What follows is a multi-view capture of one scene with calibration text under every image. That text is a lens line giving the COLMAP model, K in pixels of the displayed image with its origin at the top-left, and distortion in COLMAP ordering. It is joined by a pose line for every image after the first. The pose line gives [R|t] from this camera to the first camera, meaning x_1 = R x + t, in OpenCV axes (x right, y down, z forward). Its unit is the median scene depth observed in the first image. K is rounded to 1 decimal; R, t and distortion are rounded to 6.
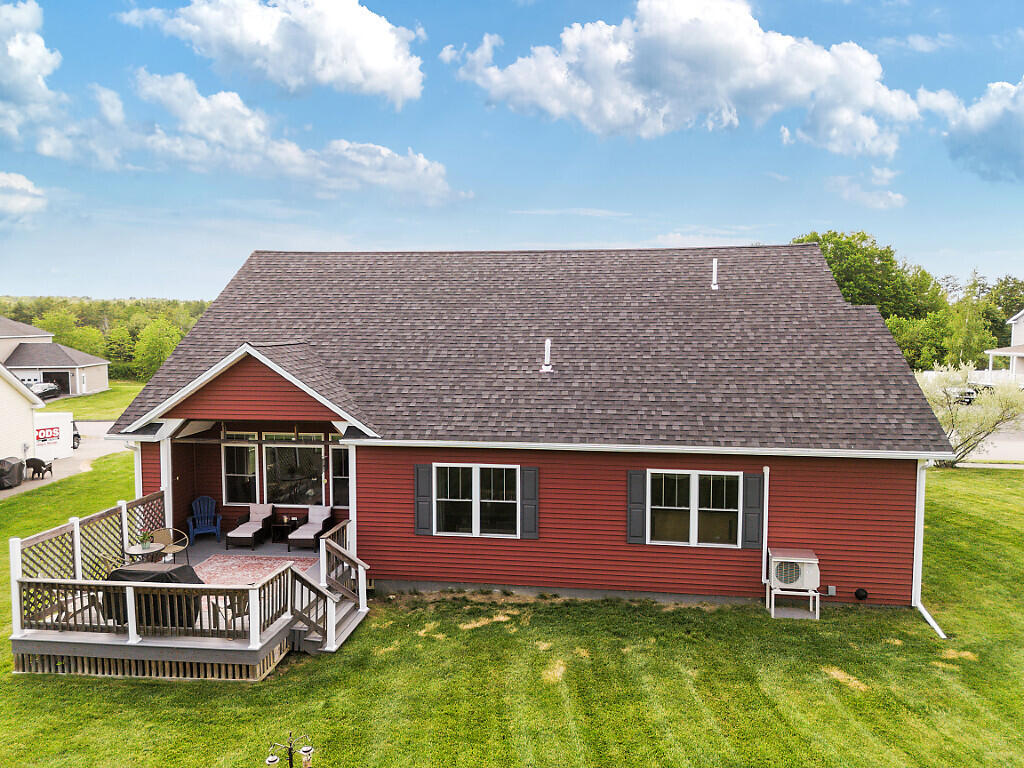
lens RADIAL K [[705.0, 0, 512.0], [0, 705.0, 384.0], [0, 0, 1]] dist [0.056346, -0.074689]
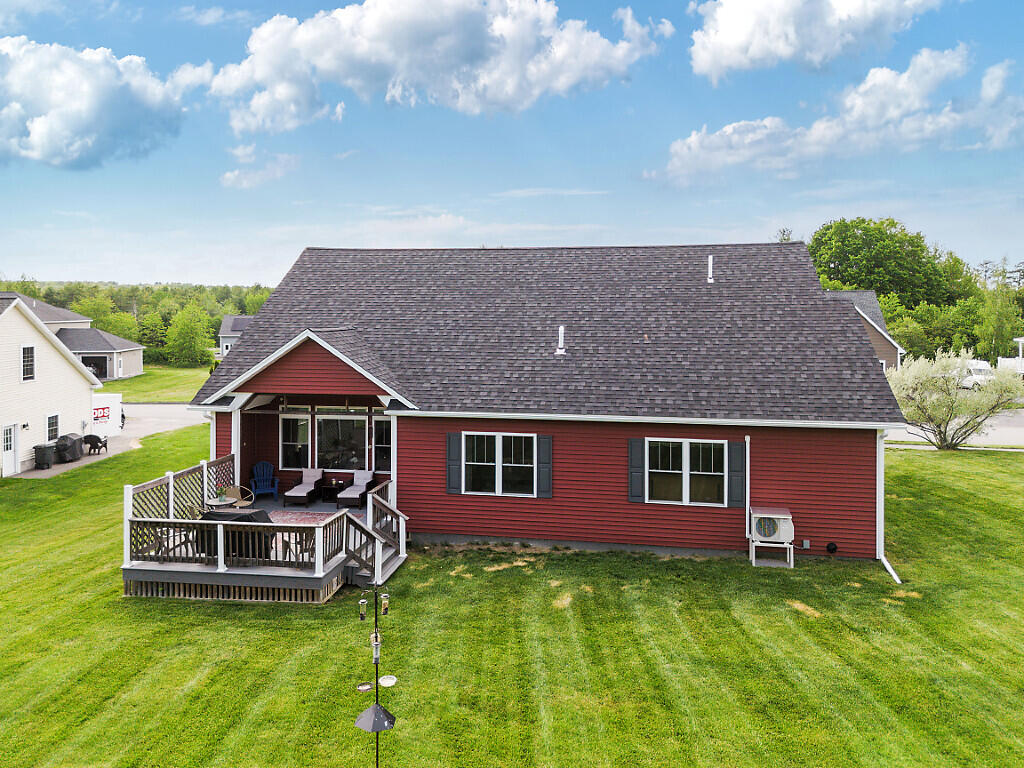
lens RADIAL K [[721.3, 0, 510.0], [0, 721.3, 327.8], [0, 0, 1]] dist [0.054023, -0.076974]
pose [[0.999251, 0.002133, -0.038643, 0.013337], [-0.004419, 0.998239, -0.059149, 0.011116], [0.038449, 0.059275, 0.997501, -0.209139]]
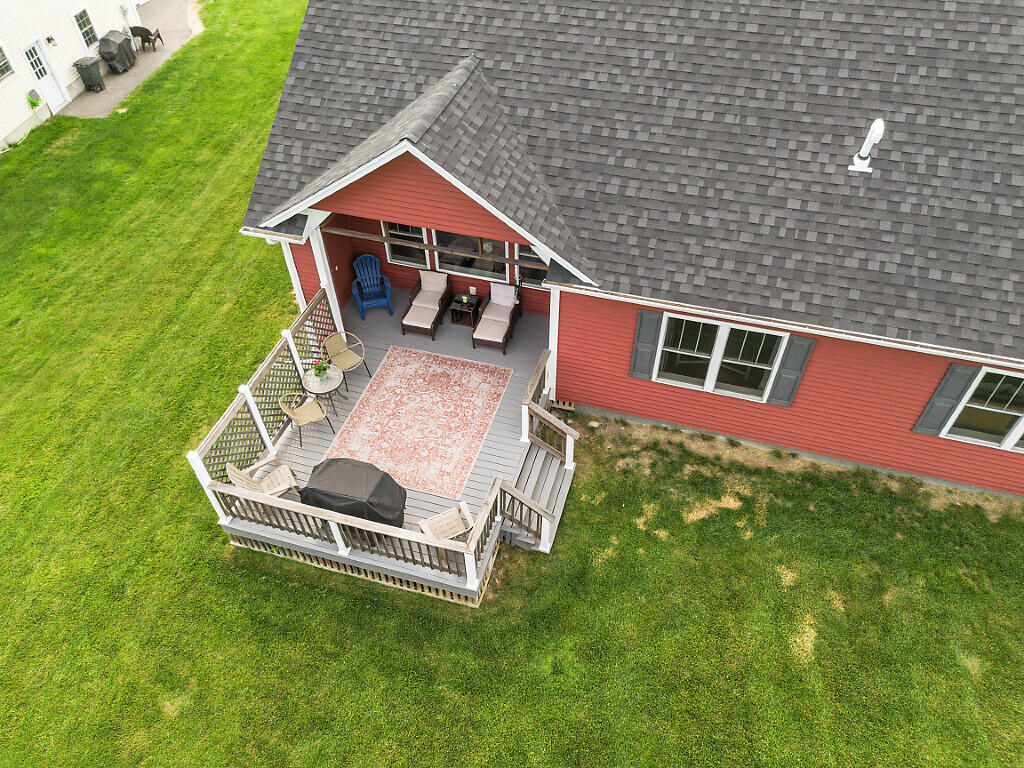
lens RADIAL K [[713.1, 0, 512.0], [0, 713.1, 384.0], [0, 0, 1]] dist [0.069263, -0.072730]
pose [[0.985055, 0.107187, -0.134823, -0.165731], [0.008639, 0.751034, 0.660207, -0.337145], [0.172022, -0.651505, 0.738884, 0.382469]]
